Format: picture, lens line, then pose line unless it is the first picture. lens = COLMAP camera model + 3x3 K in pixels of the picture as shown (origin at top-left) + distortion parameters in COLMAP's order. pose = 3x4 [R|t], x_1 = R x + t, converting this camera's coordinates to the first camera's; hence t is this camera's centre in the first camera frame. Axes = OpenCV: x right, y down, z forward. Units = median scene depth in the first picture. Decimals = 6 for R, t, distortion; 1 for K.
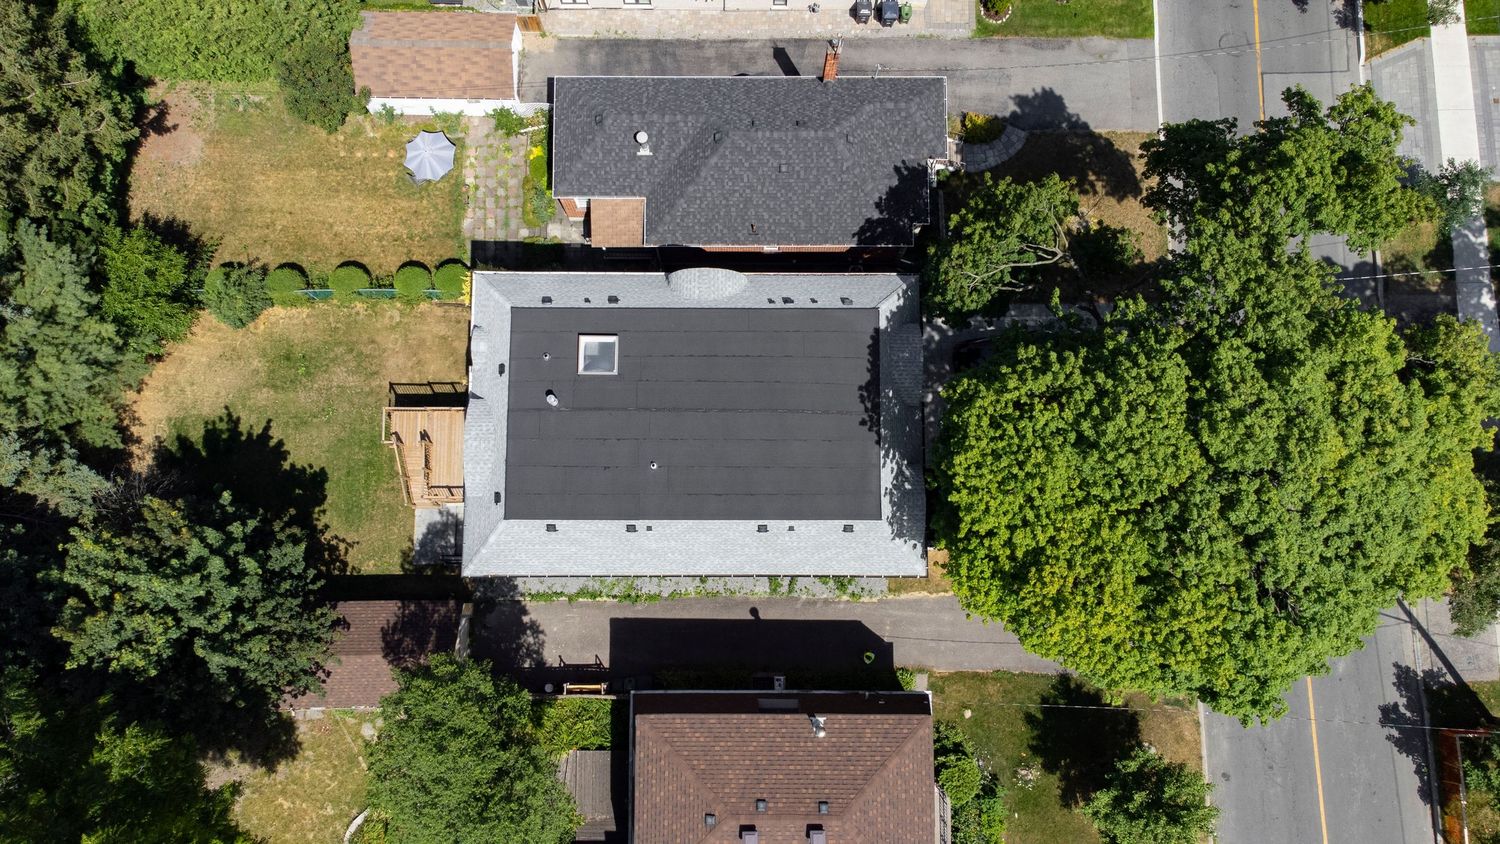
lens RADIAL K [[1096.0, 0, 744.1], [0, 1096.0, 422.7], [0, 0, 1]] dist [0.038516, 0.008203]
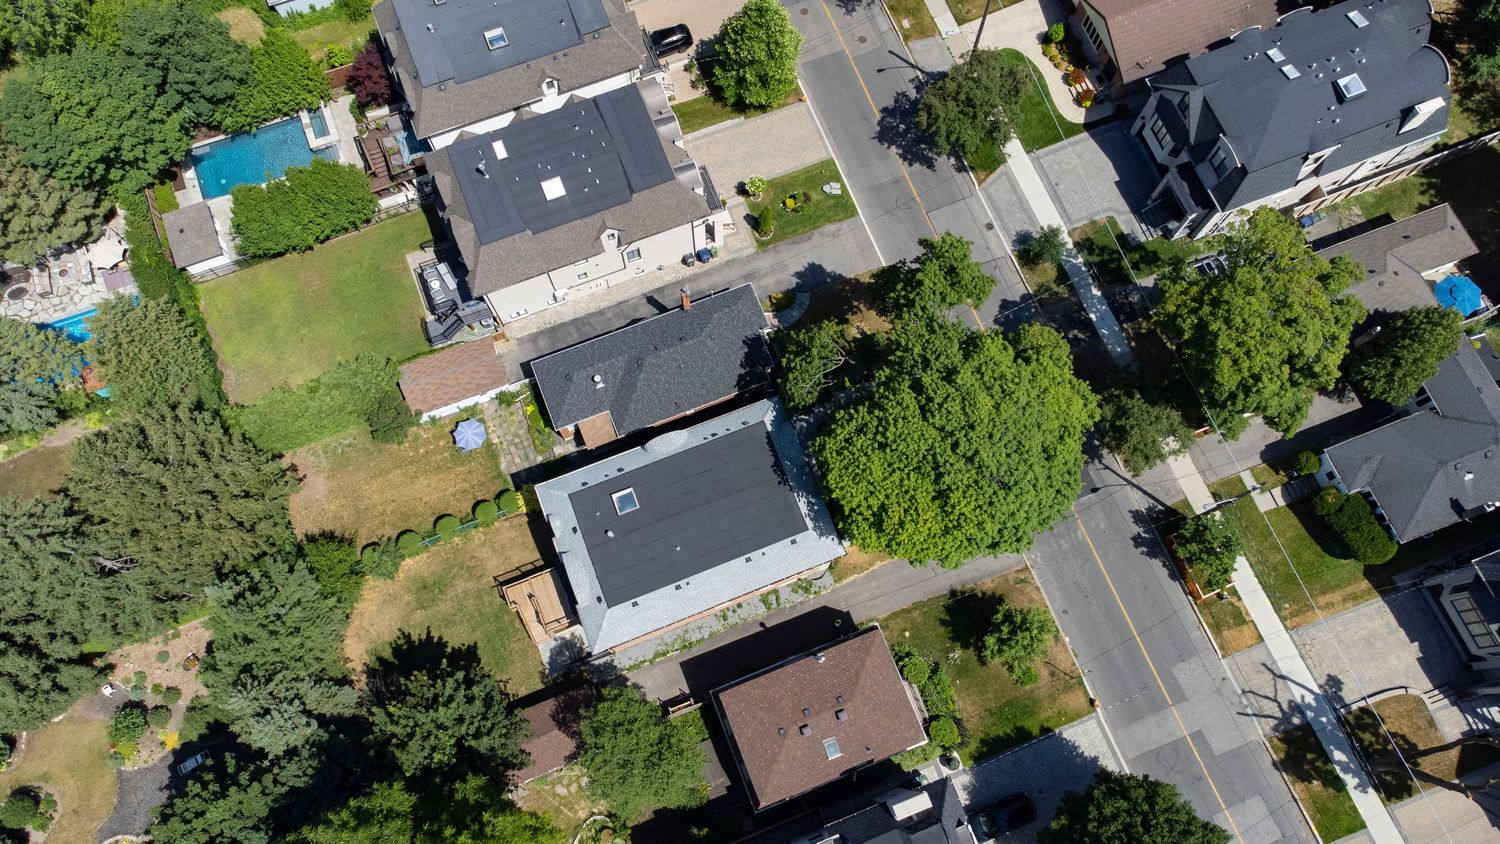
lens RADIAL K [[1121.0, 0, 737.6], [0, 1121.0, 426.2], [0, 0, 1]] dist [0.033377, 0.057222]
pose [[0.930432, -0.353981, 0.094835, -0.079807], [0.363852, 0.923177, -0.123922, 0.098641], [-0.043684, 0.149807, 0.987750, -0.688000]]
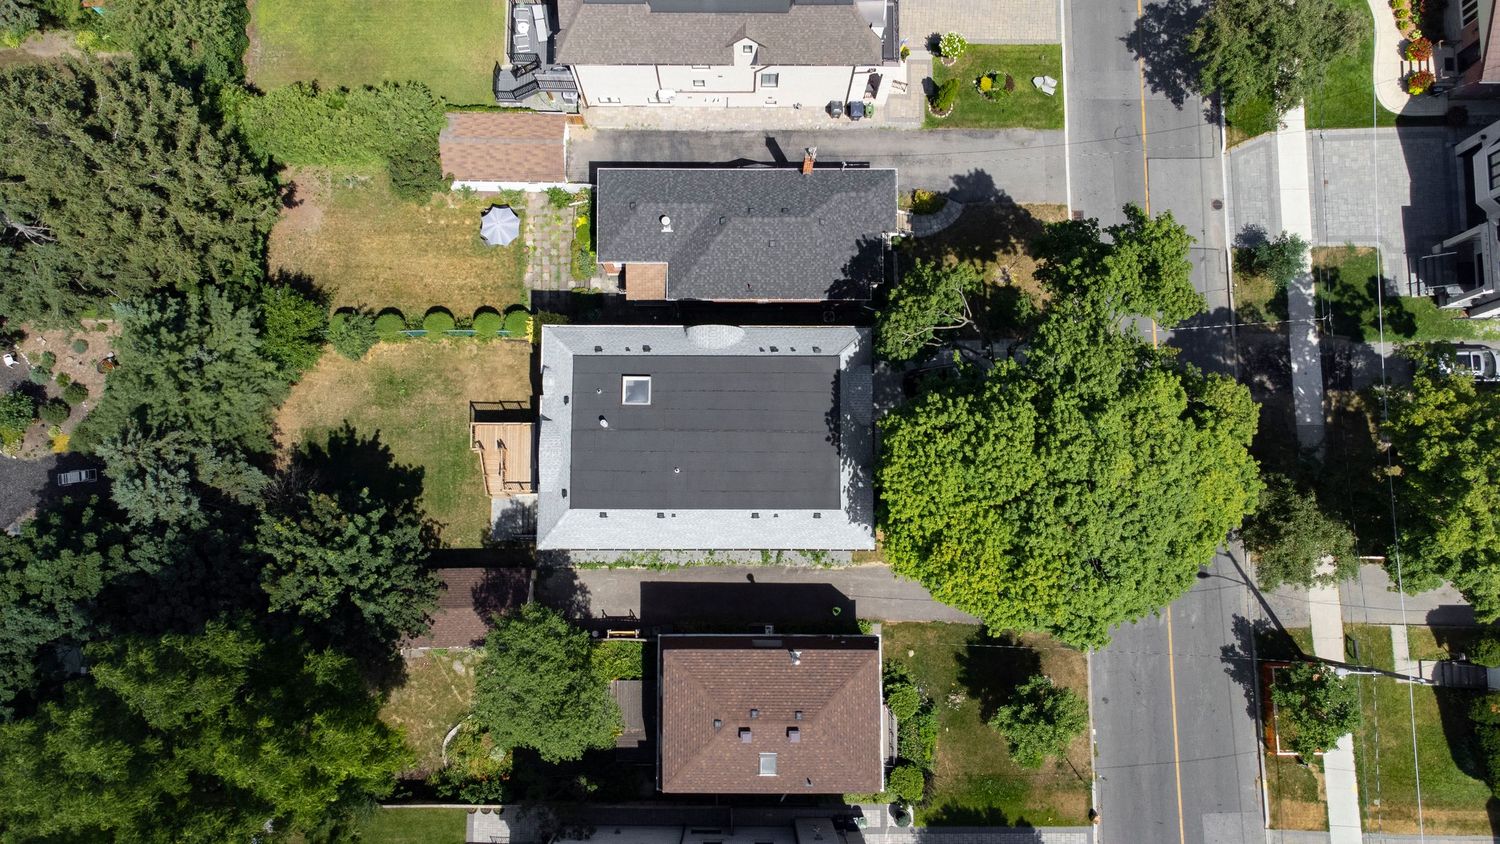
lens RADIAL K [[1131.5, 0, 742.4], [0, 1131.5, 420.9], [0, 0, 1]] dist [0.028553, 0.034959]
pose [[0.999994, 0.000237, -0.003474, 0.004863], [-0.000154, 0.999712, 0.023991, -0.049262], [0.003479, -0.023990, 0.999706, -0.367012]]
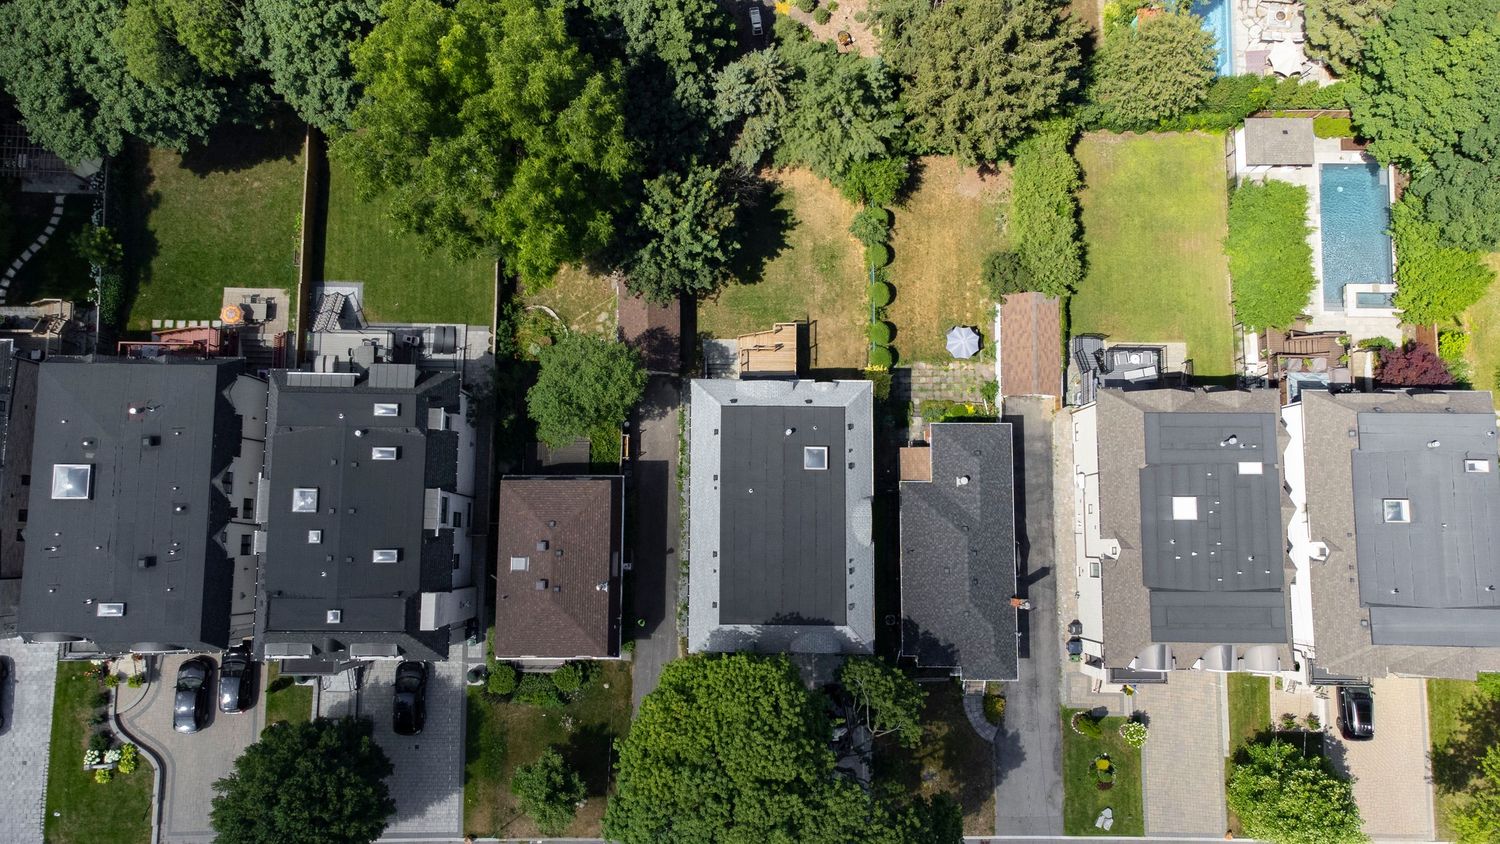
lens RADIAL K [[1131.5, 0, 742.4], [0, 1131.5, 420.9], [0, 0, 1]] dist [0.028553, 0.034959]
pose [[-0.004109, 0.992953, -0.118435, 0.016529], [-0.991440, 0.011411, 0.130067, -0.152539], [0.130502, 0.117956, 0.984406, -0.652343]]
